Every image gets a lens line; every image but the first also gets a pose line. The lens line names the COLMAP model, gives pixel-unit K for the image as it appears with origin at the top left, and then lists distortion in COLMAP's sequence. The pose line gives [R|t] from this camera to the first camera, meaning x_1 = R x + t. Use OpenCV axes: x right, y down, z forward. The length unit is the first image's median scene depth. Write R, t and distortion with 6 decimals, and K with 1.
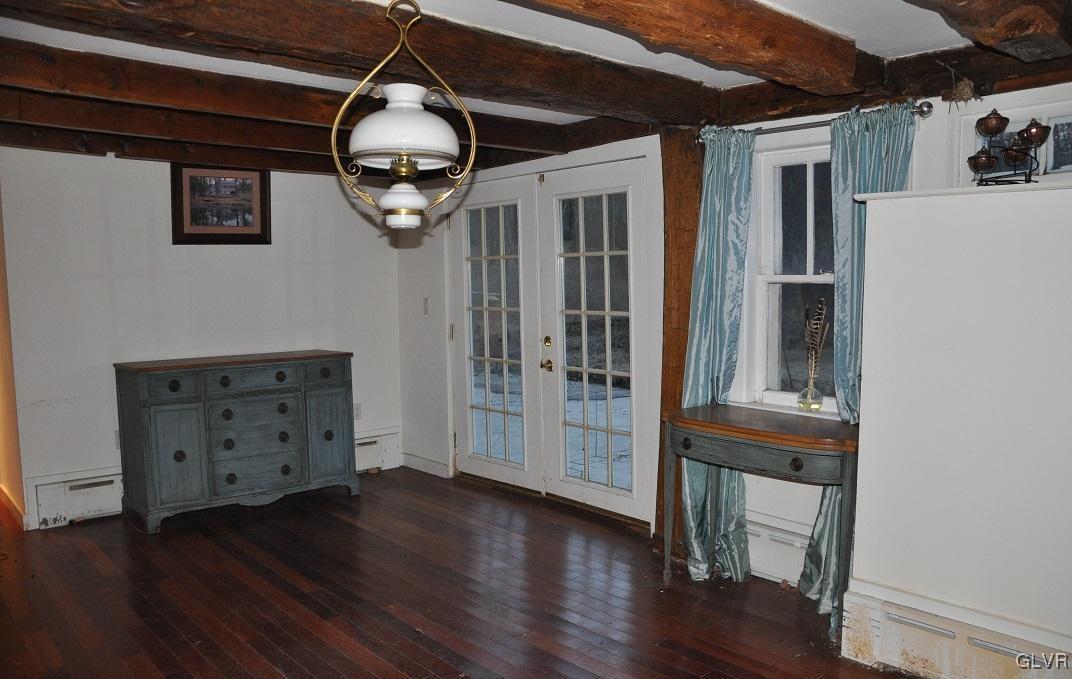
lens RADIAL K [[837.7, 0, 536.0], [0, 837.7, 339.5], [0, 0, 1]] dist [-0.002438, -0.001304]
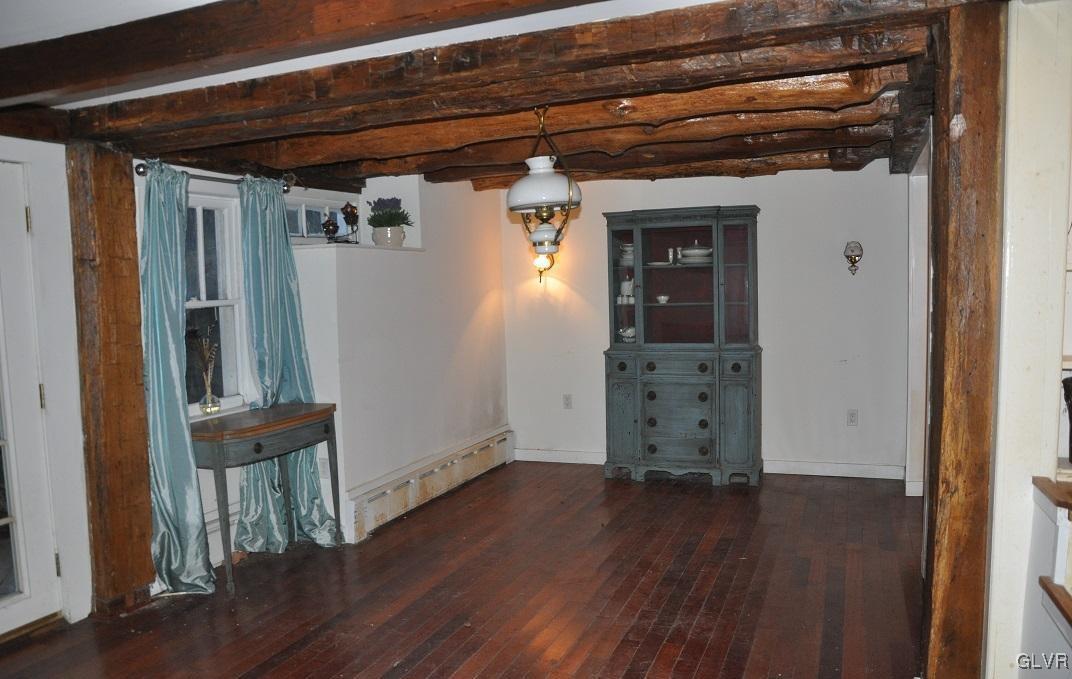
lens RADIAL K [[837.7, 0, 536.0], [0, 837.7, 339.5], [0, 0, 1]] dist [-0.002438, -0.001304]
pose [[-0.426422, -0.044708, 0.903419, -0.964528], [0.111948, 0.988490, 0.101758, -0.090981], [-0.897570, 0.144527, -0.416509, 1.080974]]
